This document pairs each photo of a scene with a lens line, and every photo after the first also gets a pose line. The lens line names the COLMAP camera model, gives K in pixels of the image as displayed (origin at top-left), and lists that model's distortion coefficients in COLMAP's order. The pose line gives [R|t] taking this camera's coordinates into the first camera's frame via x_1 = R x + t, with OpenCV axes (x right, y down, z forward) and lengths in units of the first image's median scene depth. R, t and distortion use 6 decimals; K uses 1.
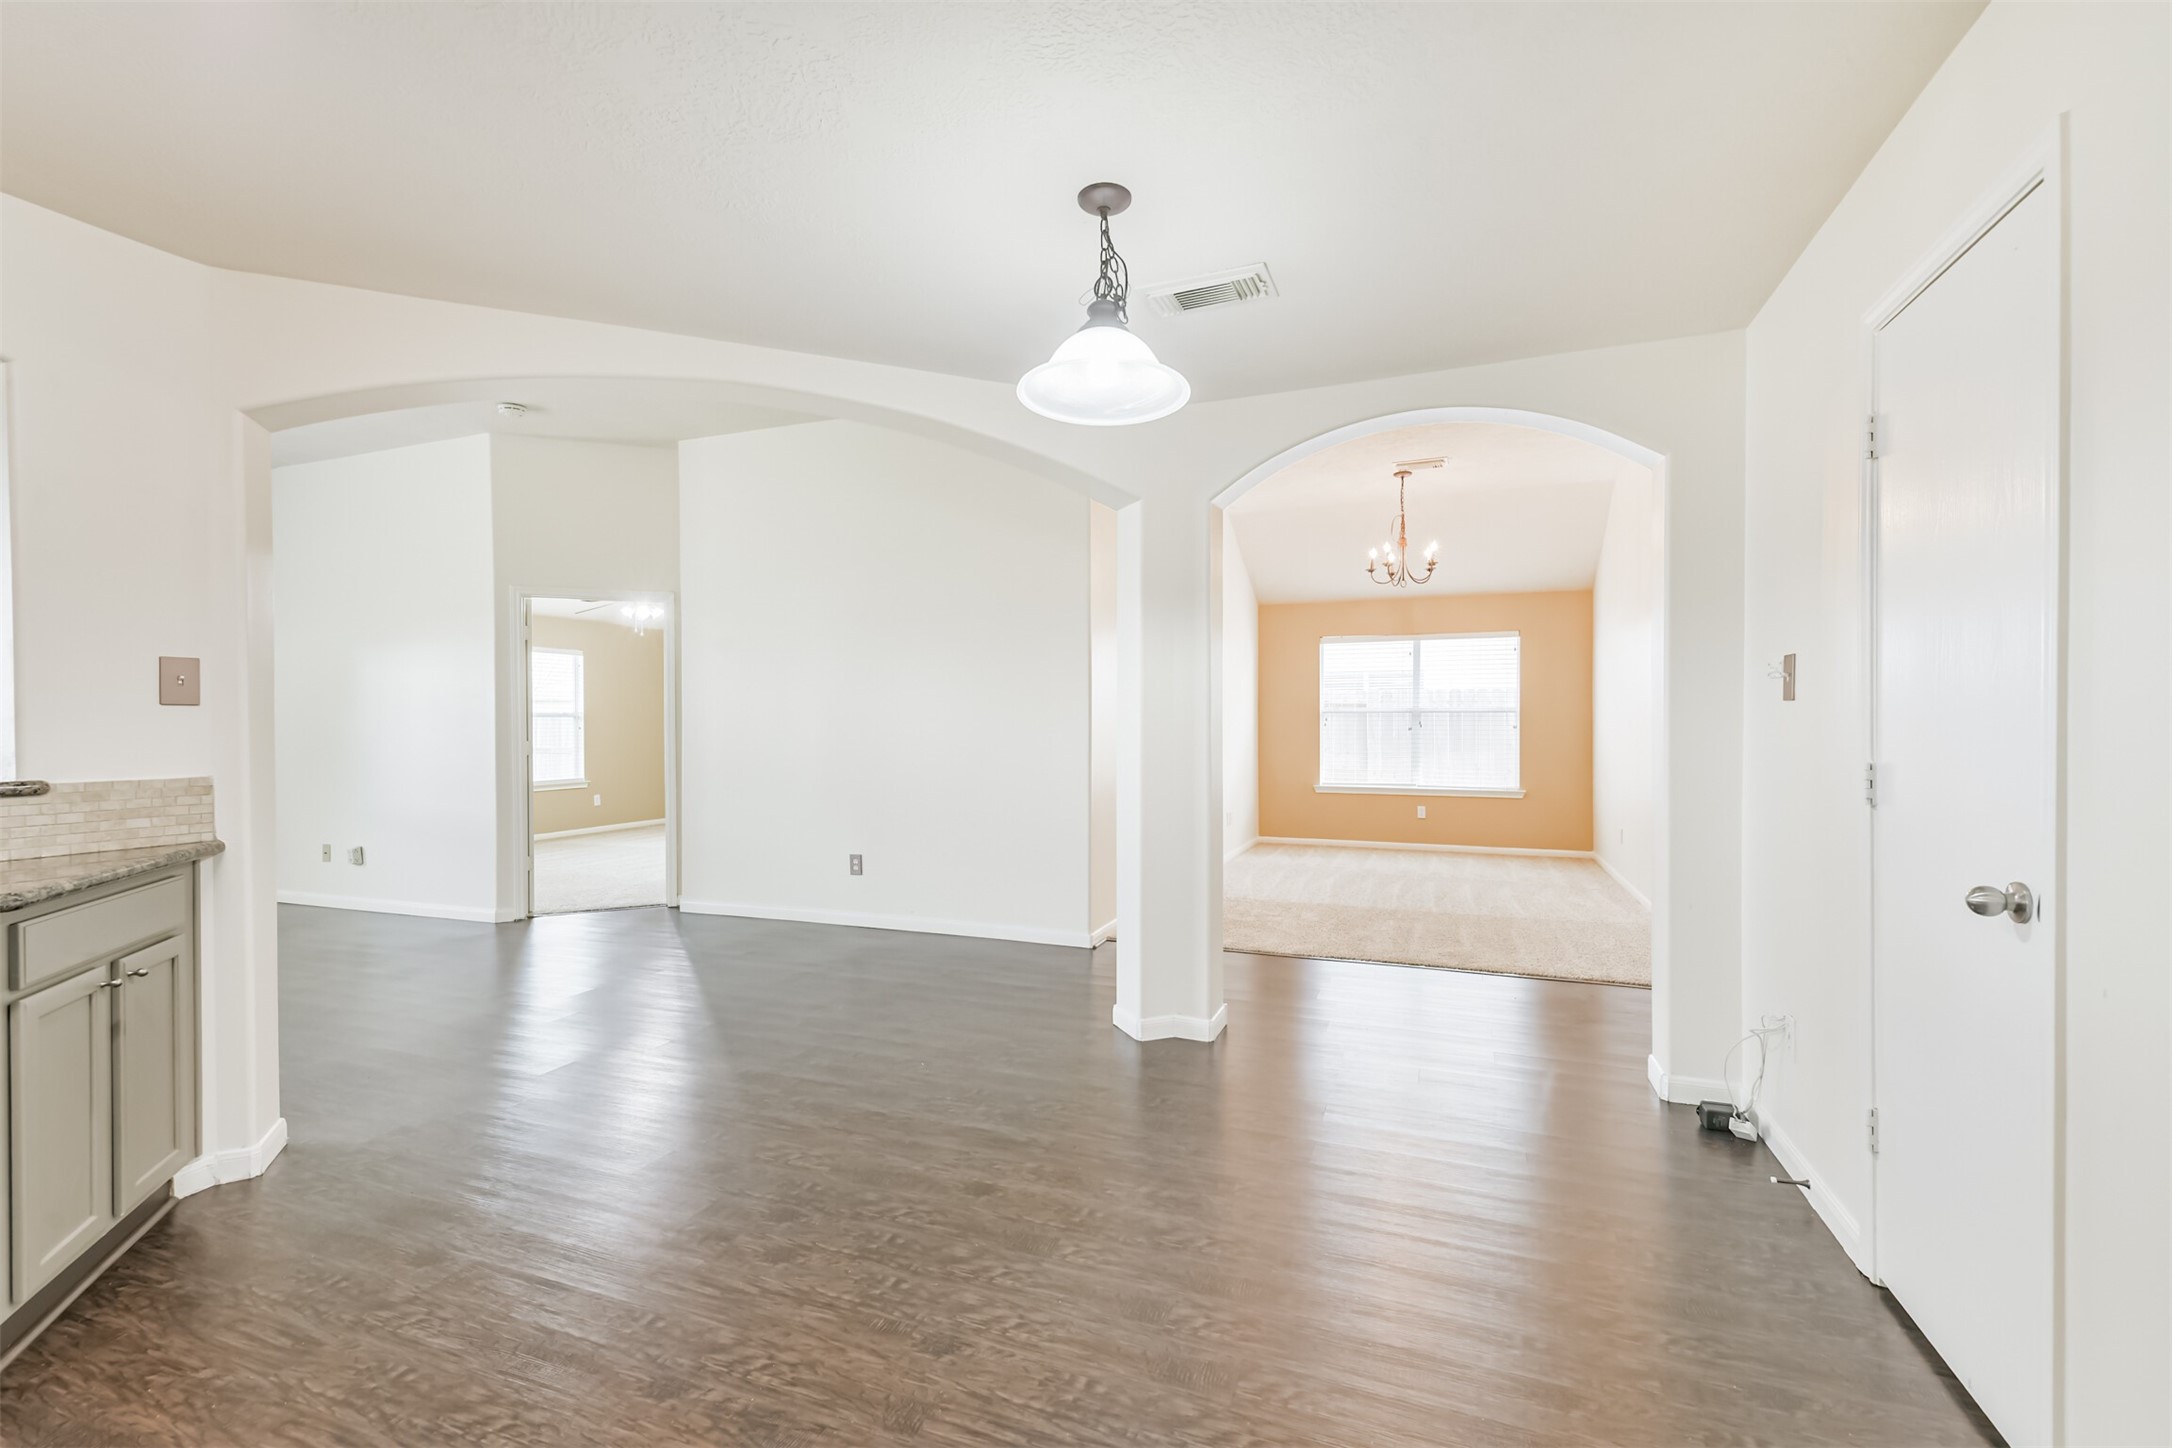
lens RADIAL K [[929.2, 0, 1089.7], [0, 929.2, 727.1], [0, 0, 1]] dist [0.022932, -0.008666]
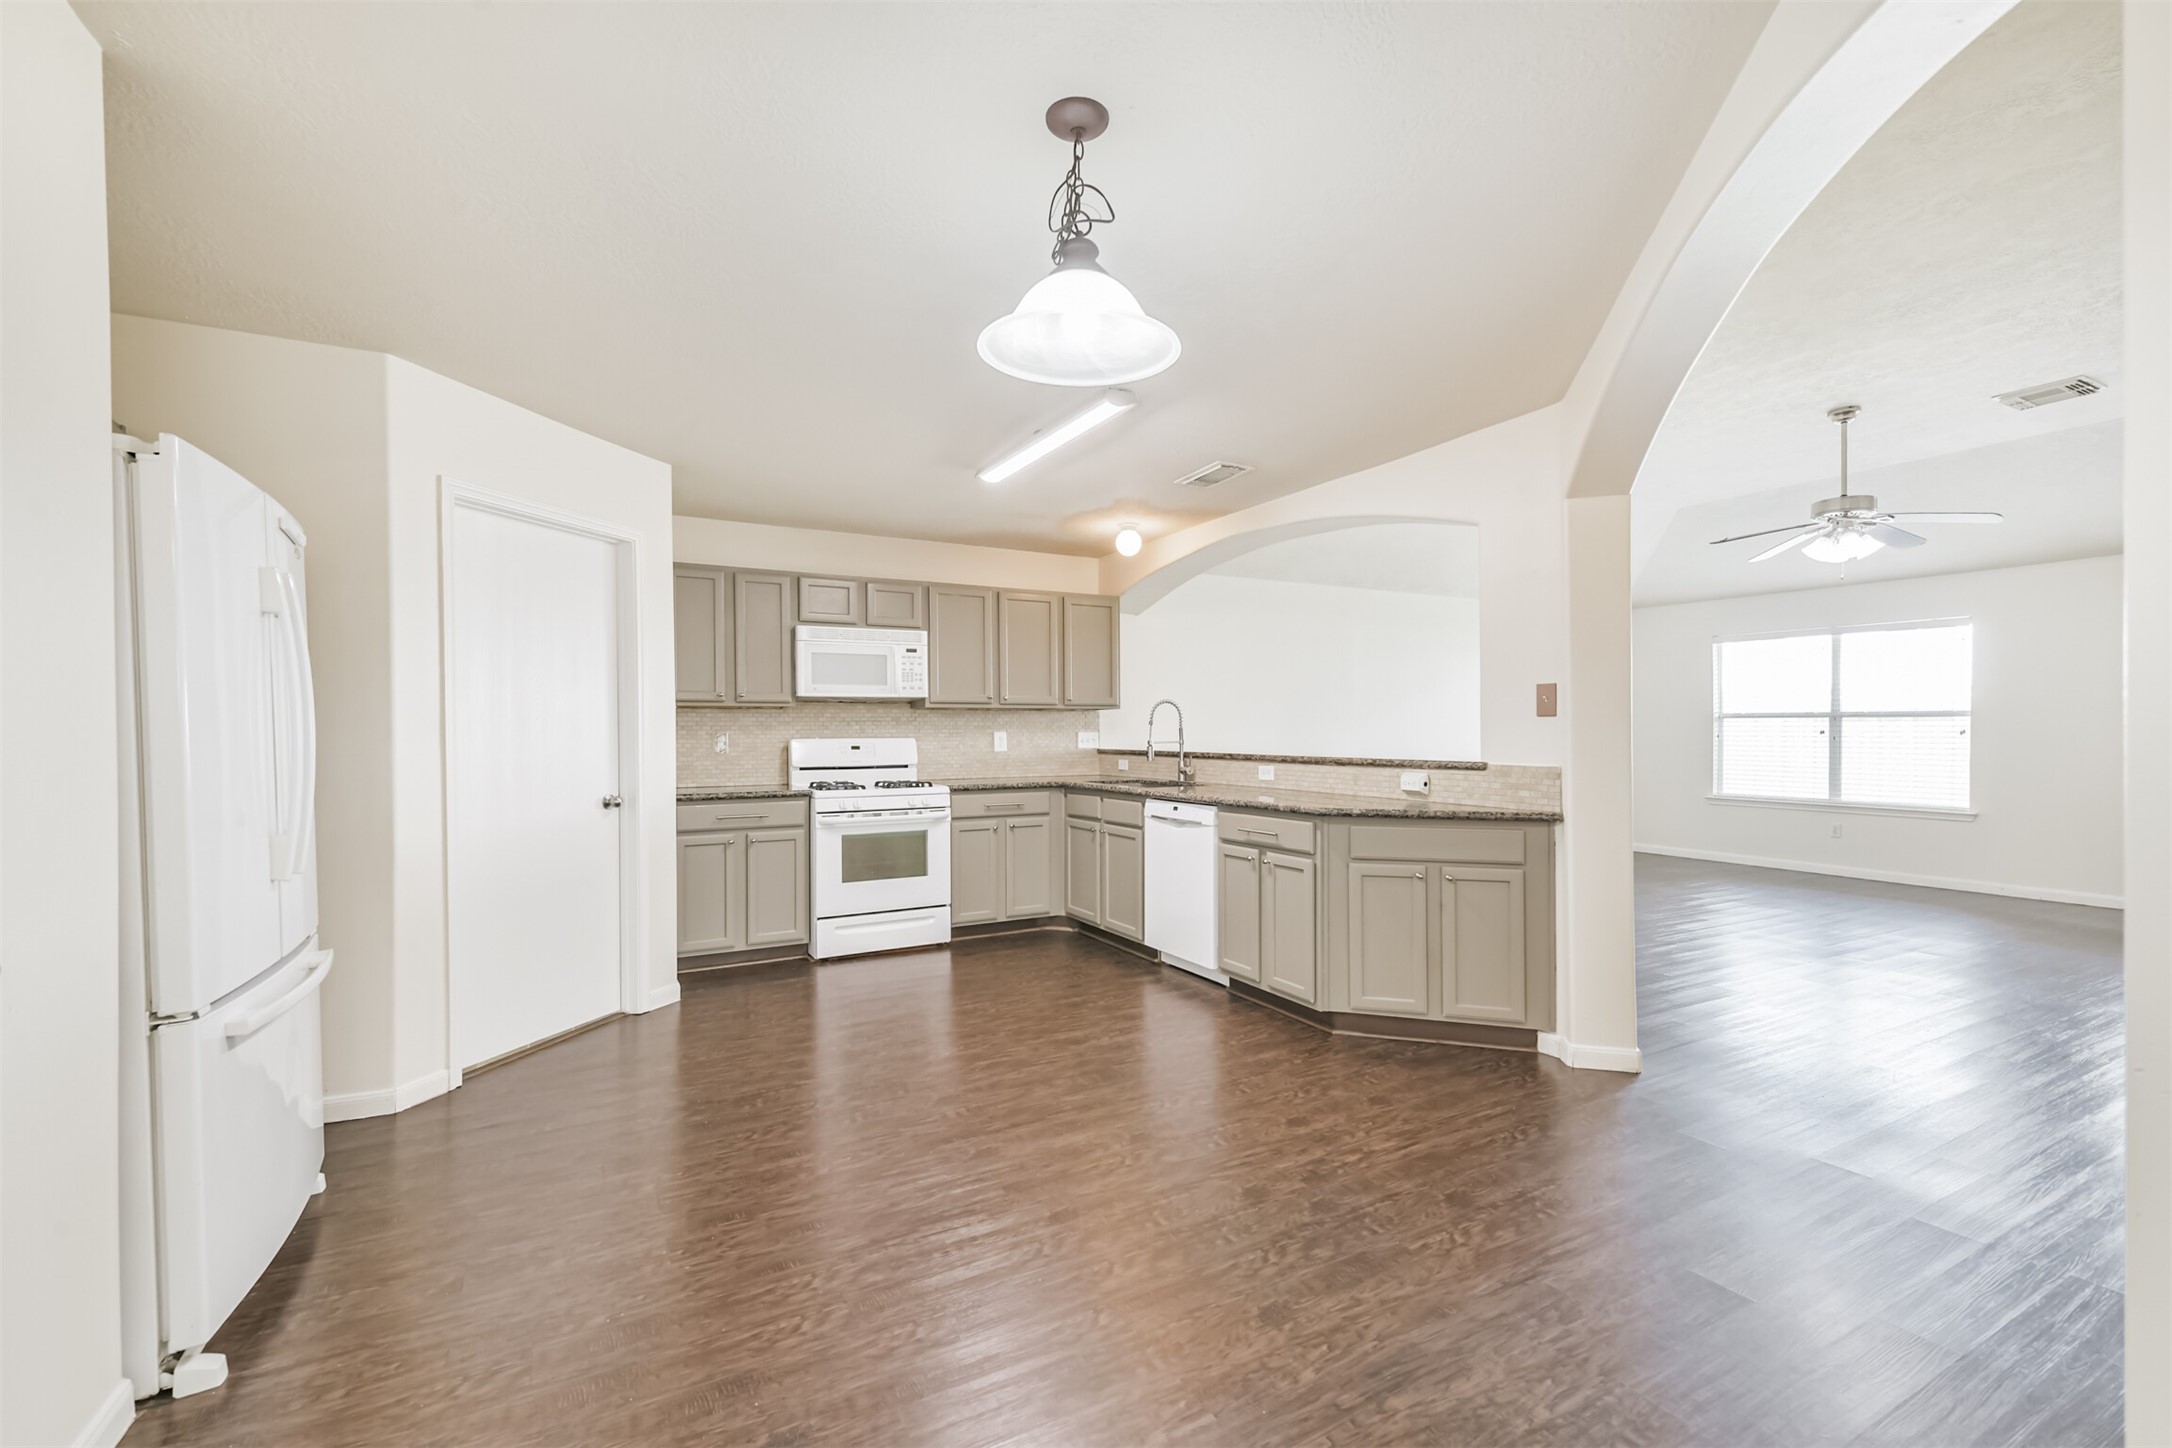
lens RADIAL K [[922.6, 0, 1089.0], [0, 922.6, 742.0], [0, 0, 1]] dist [0.020497, 0.000112]
pose [[-0.639447, 0.017241, -0.768642, 0.518068], [0.003138, 0.999799, 0.019815, -0.012840], [0.768829, 0.010258, -0.639372, 1.208460]]
